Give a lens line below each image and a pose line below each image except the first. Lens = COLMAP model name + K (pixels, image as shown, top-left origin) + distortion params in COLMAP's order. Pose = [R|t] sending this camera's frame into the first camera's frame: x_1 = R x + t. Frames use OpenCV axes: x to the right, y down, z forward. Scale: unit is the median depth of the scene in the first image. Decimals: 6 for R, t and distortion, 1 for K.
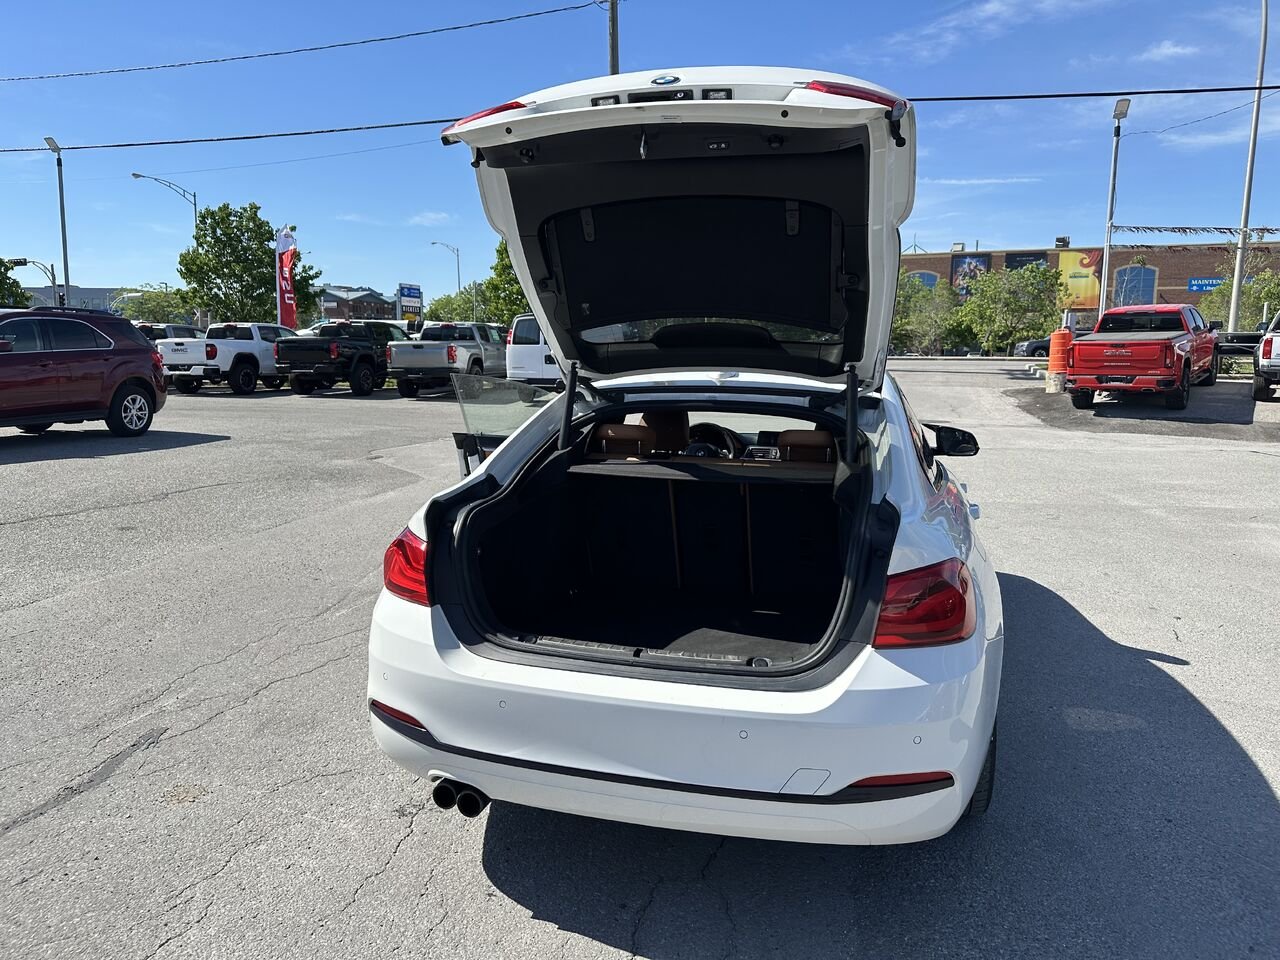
lens RADIAL K [[893.8, 0, 639.7], [0, 893.8, 481.4], [0, 0, 1]] dist [0.060537, -0.075912]
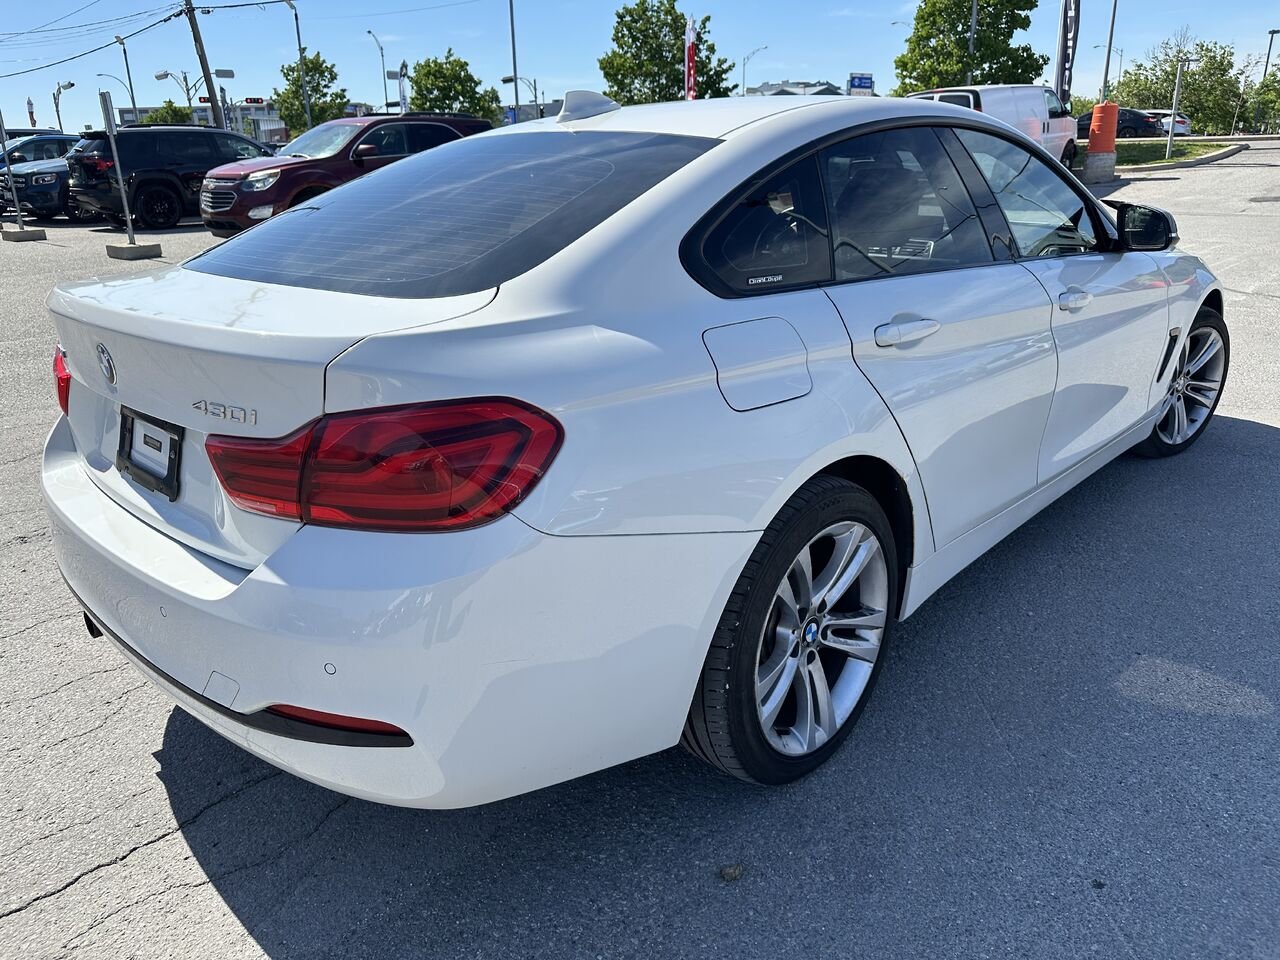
lens RADIAL K [[893.8, 0, 632.0], [0, 893.8, 485.3], [0, 0, 1]] dist [0.060537, -0.075912]
pose [[0.883002, 0.128213, -0.451519, 0.059939], [-0.030583, 0.975640, 0.217234, 0.001021], [0.468373, -0.178009, 0.865413, 0.044375]]
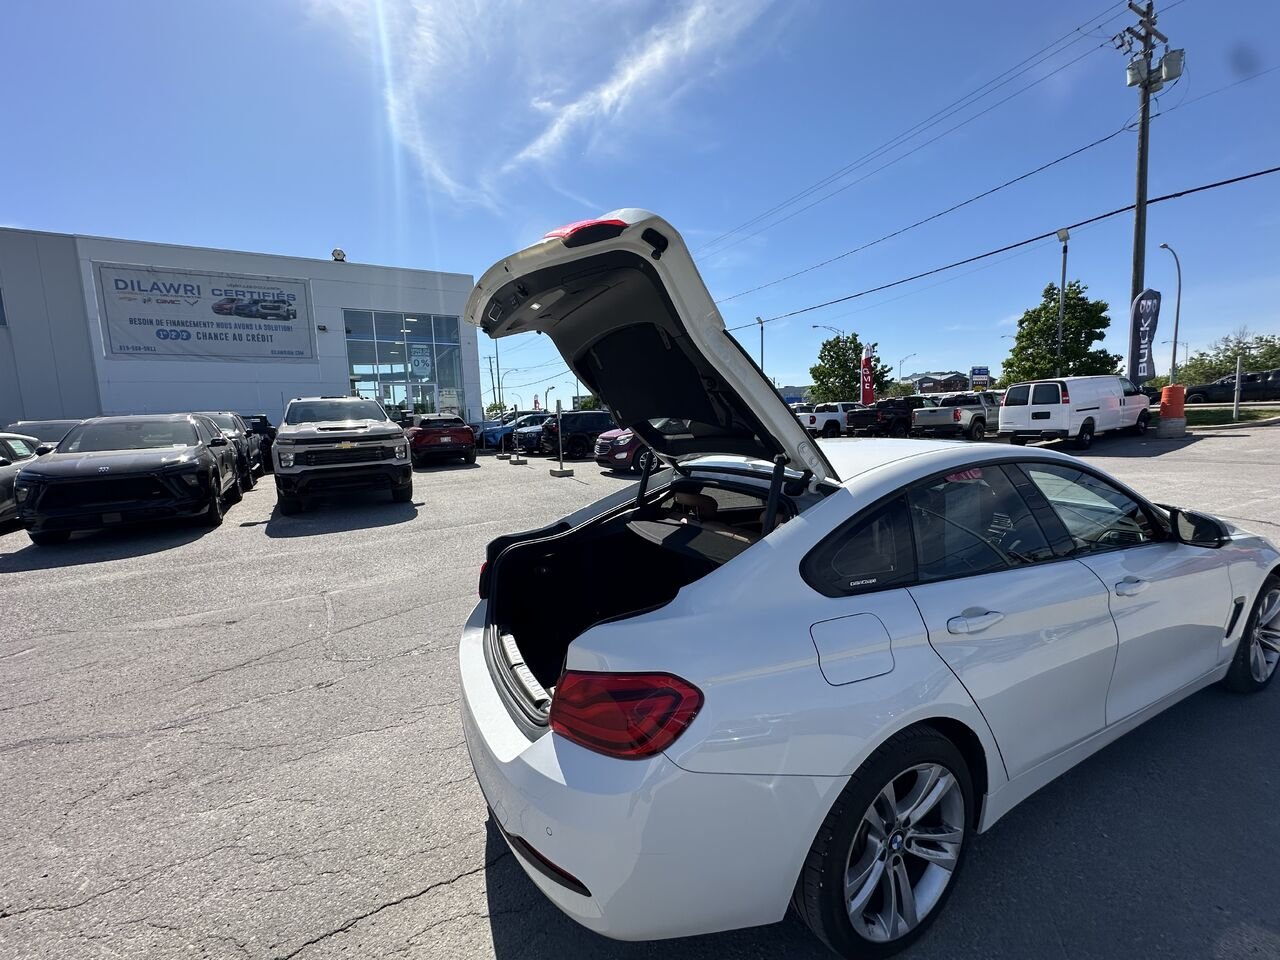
lens RADIAL K [[510.1, 0, 636.2], [0, 510.1, 487.0], [0, 0, 1]] dist [-0.013627, 0.002905]
pose [[0.661124, 0.058960, -0.747957, 0.061875], [-0.061881, 0.997796, 0.023958, -0.010515], [0.747721, 0.030445, 0.663315, 0.052335]]
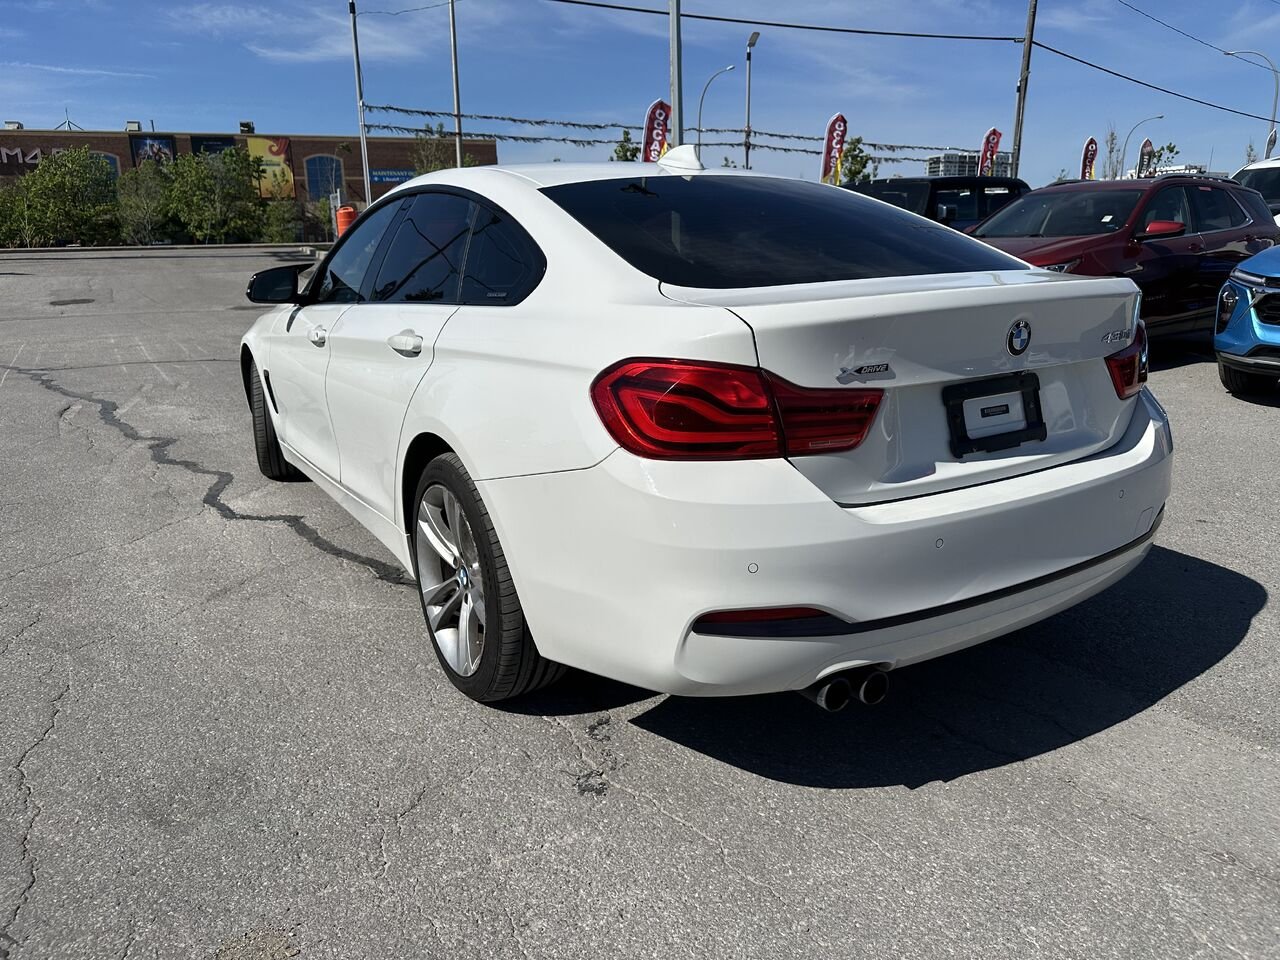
lens RADIAL K [[893.8, 0, 622.5], [0, 893.8, 480.1], [0, 0, 1]] dist [0.060537, -0.075912]
pose [[0.688779, -0.212872, 0.693014, -0.074934], [0.133921, 0.976828, 0.166949, 0.002123], [-0.712494, -0.022182, 0.701327, 0.054744]]
